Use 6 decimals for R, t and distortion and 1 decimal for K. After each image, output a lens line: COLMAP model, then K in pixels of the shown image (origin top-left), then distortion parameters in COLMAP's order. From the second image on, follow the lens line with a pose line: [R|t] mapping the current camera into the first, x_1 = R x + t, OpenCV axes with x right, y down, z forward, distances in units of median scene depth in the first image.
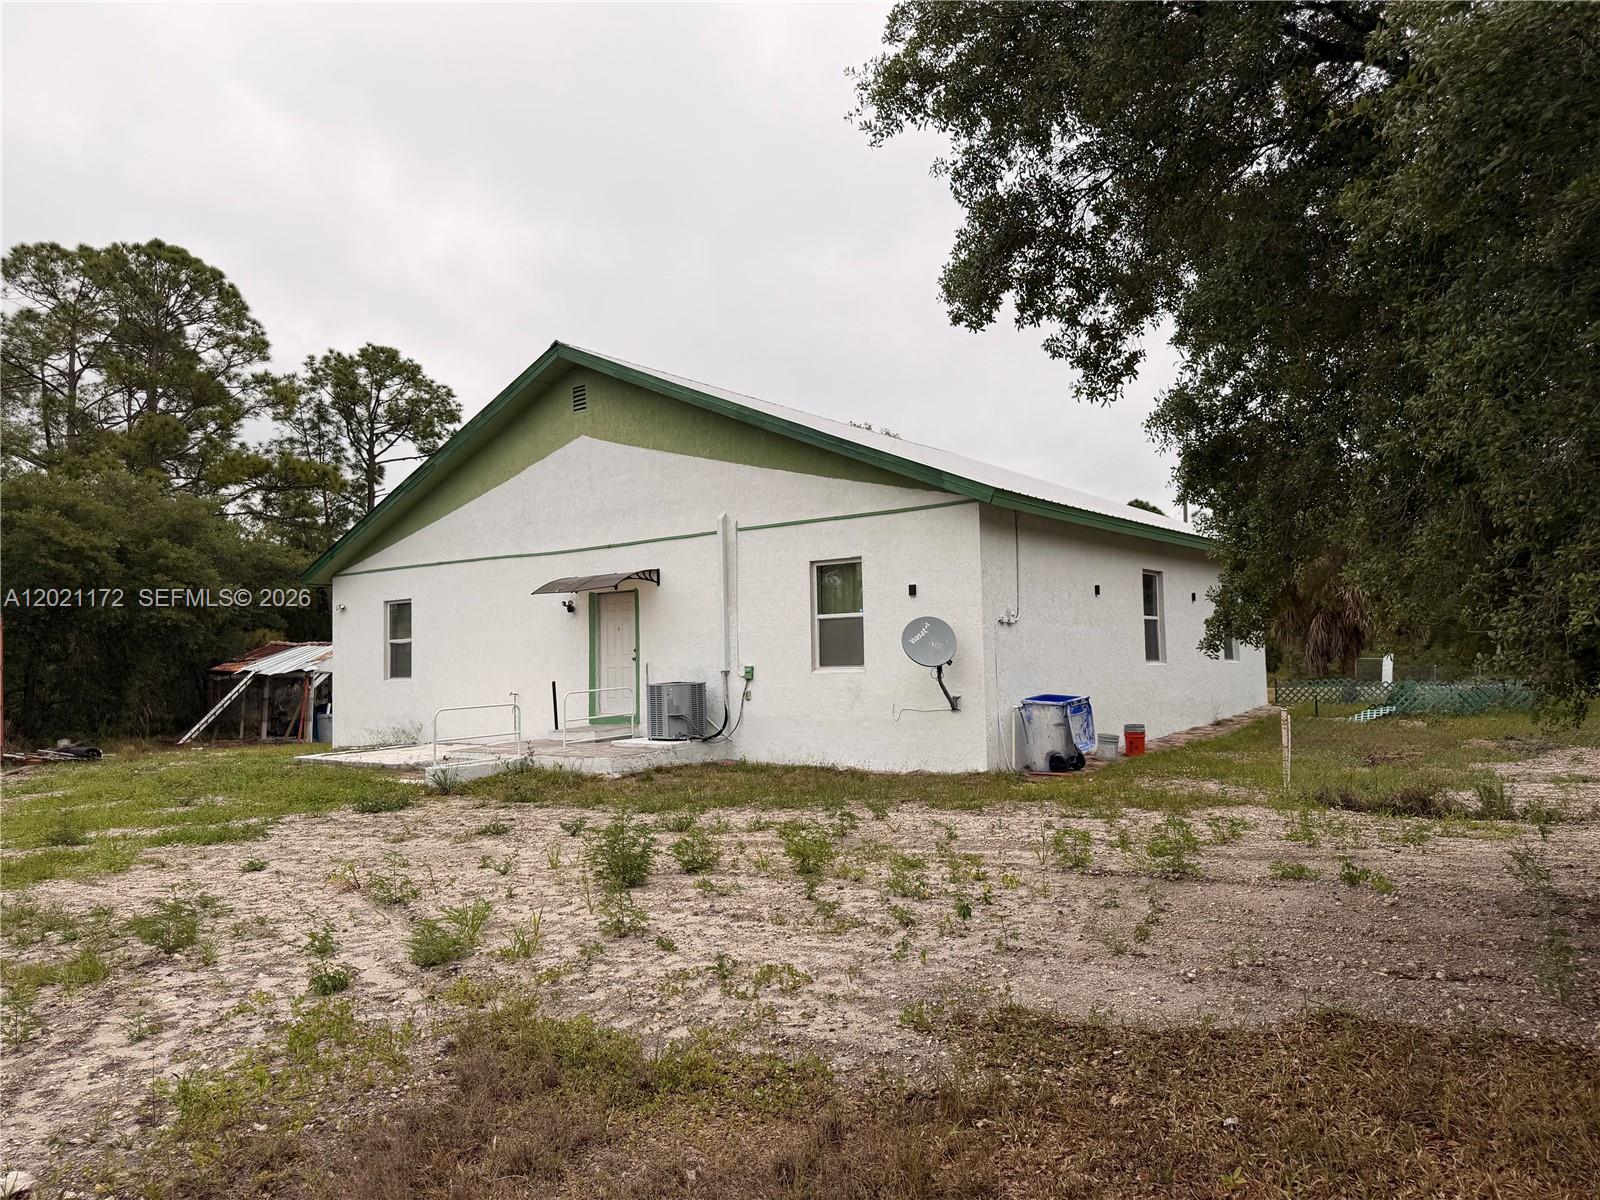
lens RADIAL K [[1141.6, 0, 800.0], [0, 1141.6, 600.0], [0, 0, 1]] dist [0.092108, -0.132161]
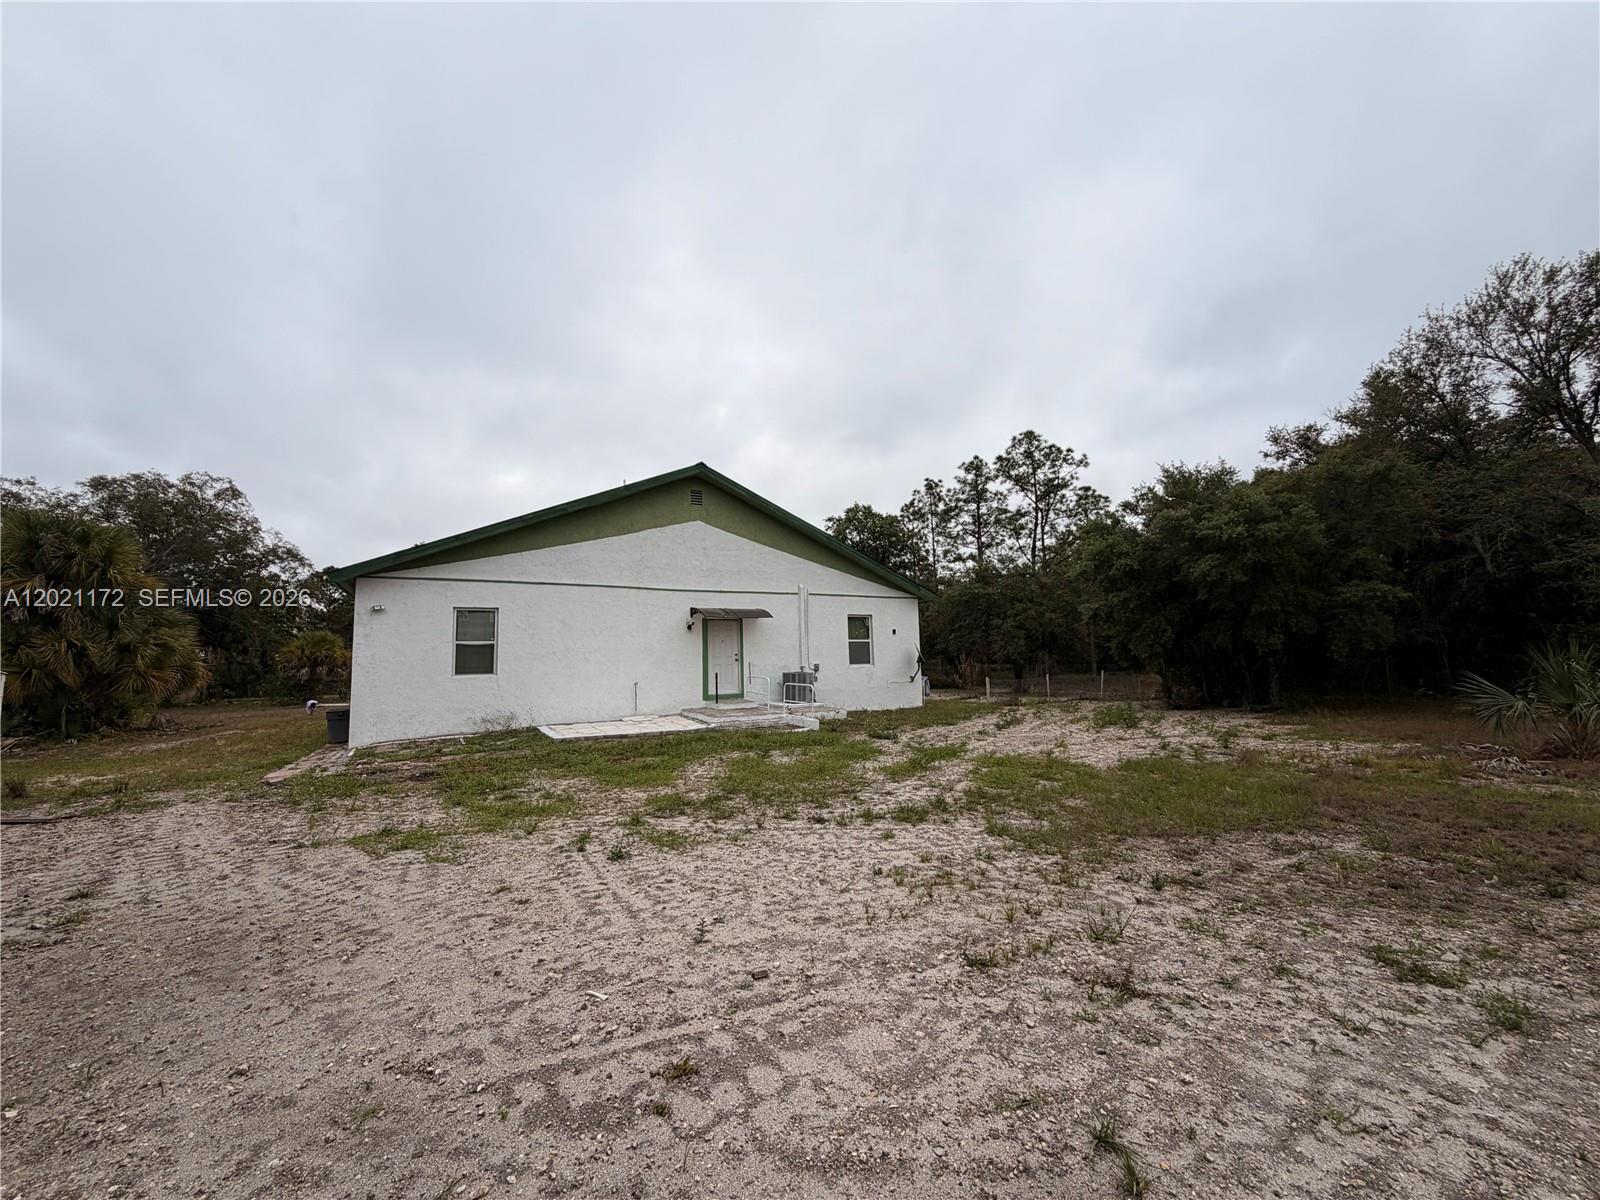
lens RADIAL K [[638.1, 0, 796.7], [0, 638.1, 600.1], [0, 0, 1]] dist [0.000591, 0.000299]
pose [[0.398563, 0.106258, 0.910965, -1.083553], [-0.035280, 0.994307, -0.100543, 0.060350], [-0.916462, 0.007934, 0.400042, 0.591368]]
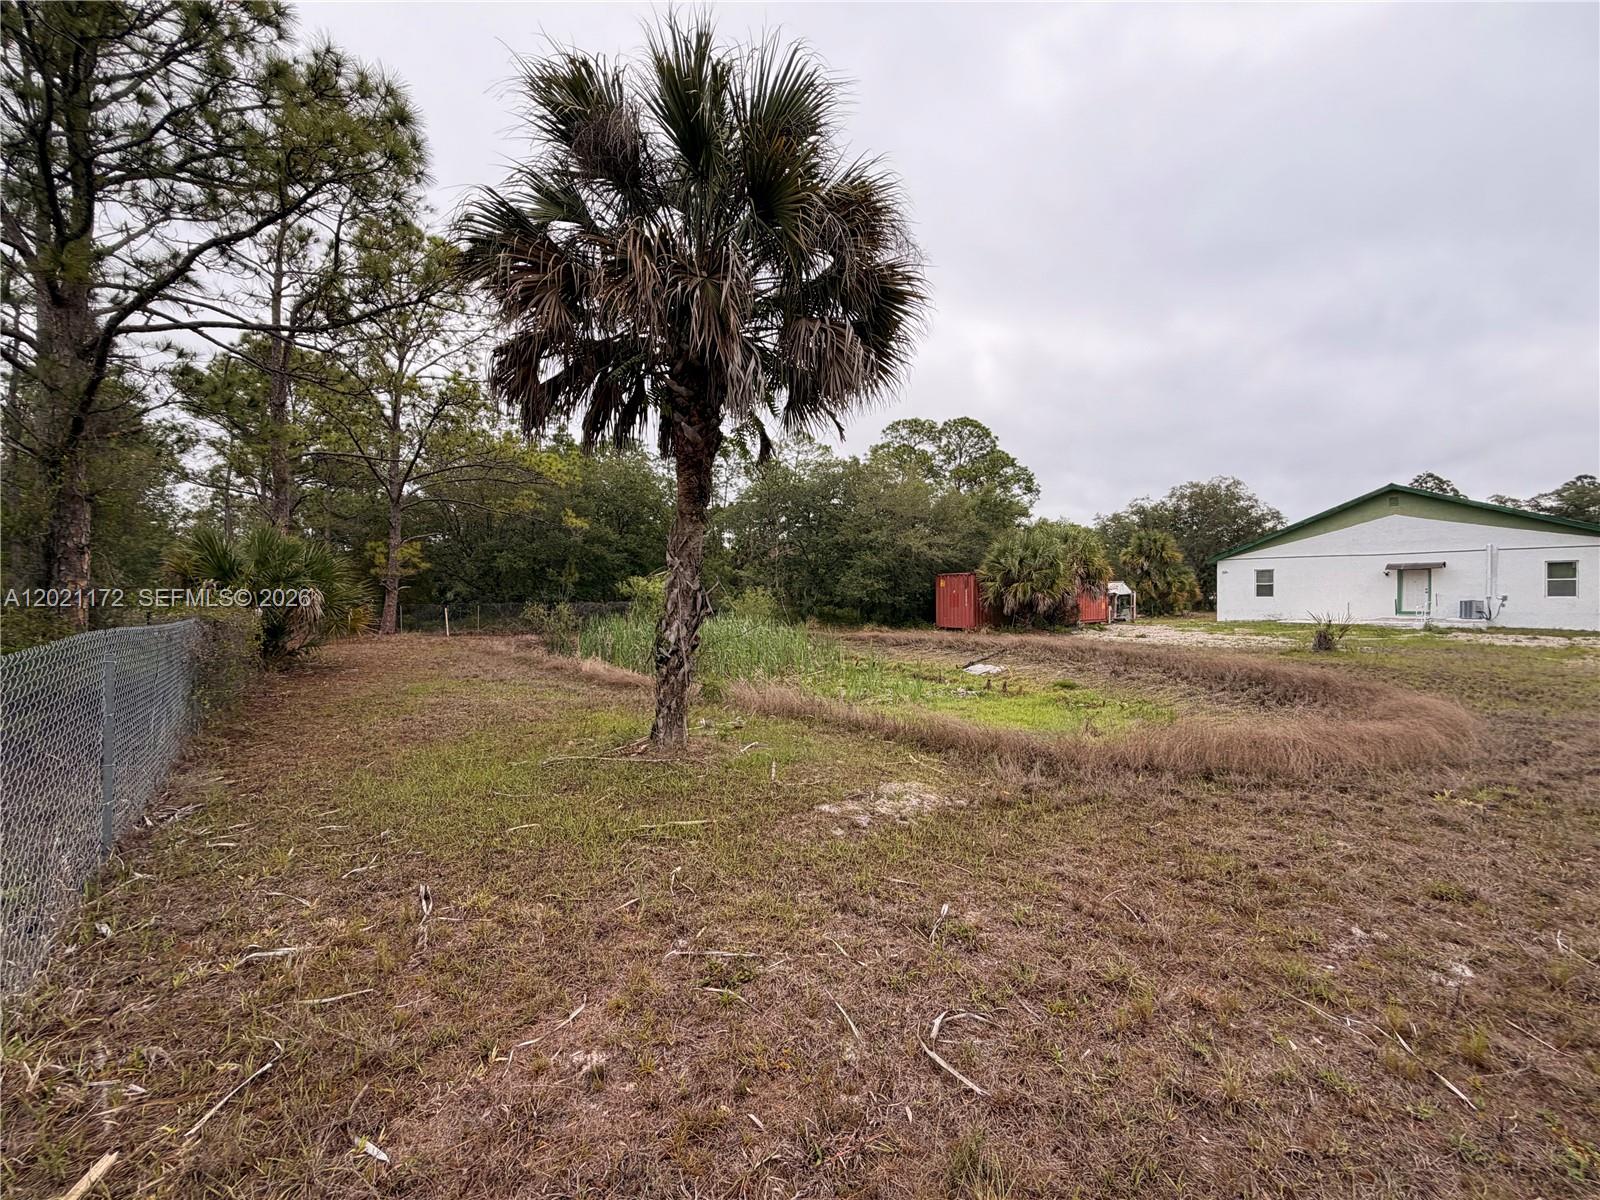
lens RADIAL K [[638.1, 0, 796.7], [0, 638.1, 600.1], [0, 0, 1]] dist [0.000591, 0.000299]
pose [[0.969873, 0.026909, -0.242119, -1.455522], [-0.011884, 0.997924, 0.063301, -0.014107], [0.243319, -0.058516, 0.968180, -1.091093]]
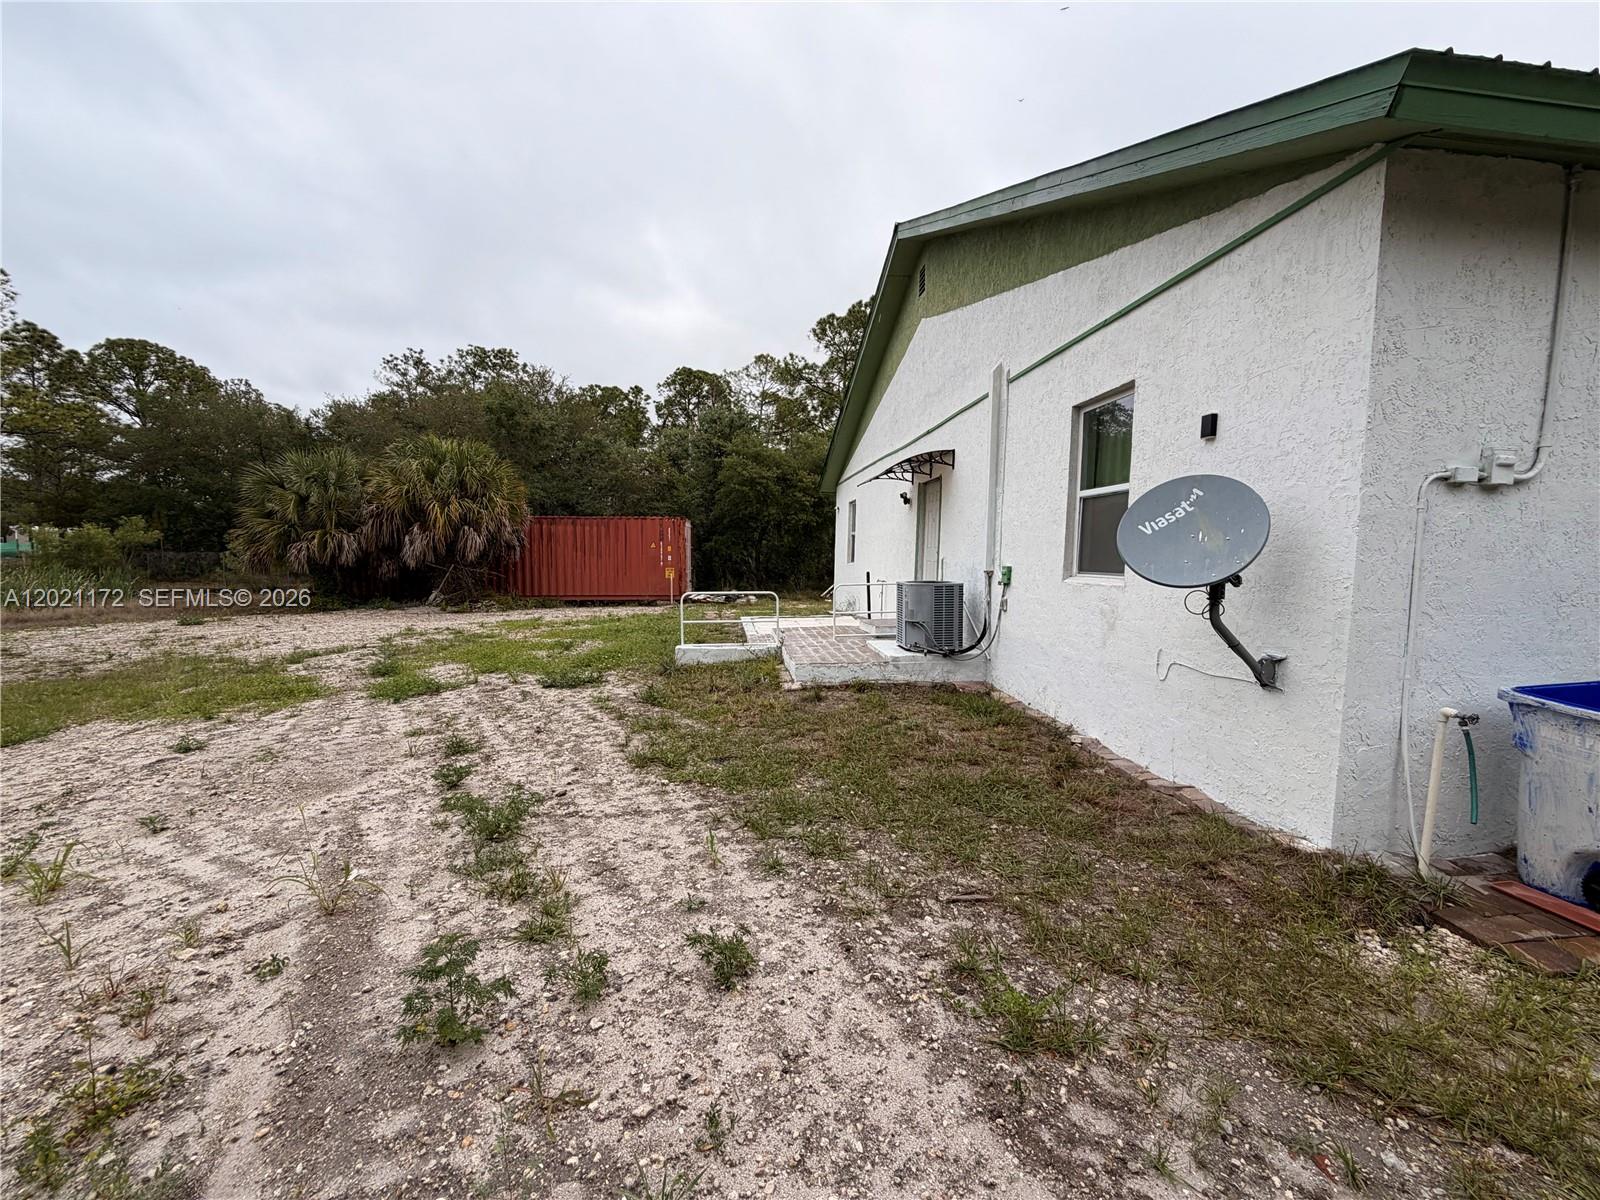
lens RADIAL K [[642.5, 0, 770.1], [0, 642.5, 599.8], [0, 0, 1]] dist [-0.011478, -0.000117]
pose [[0.669741, 0.085796, -0.737622, 0.162777], [0.008609, 0.992340, 0.123240, 0.026737], [0.742545, -0.088889, 0.663872, 0.609690]]
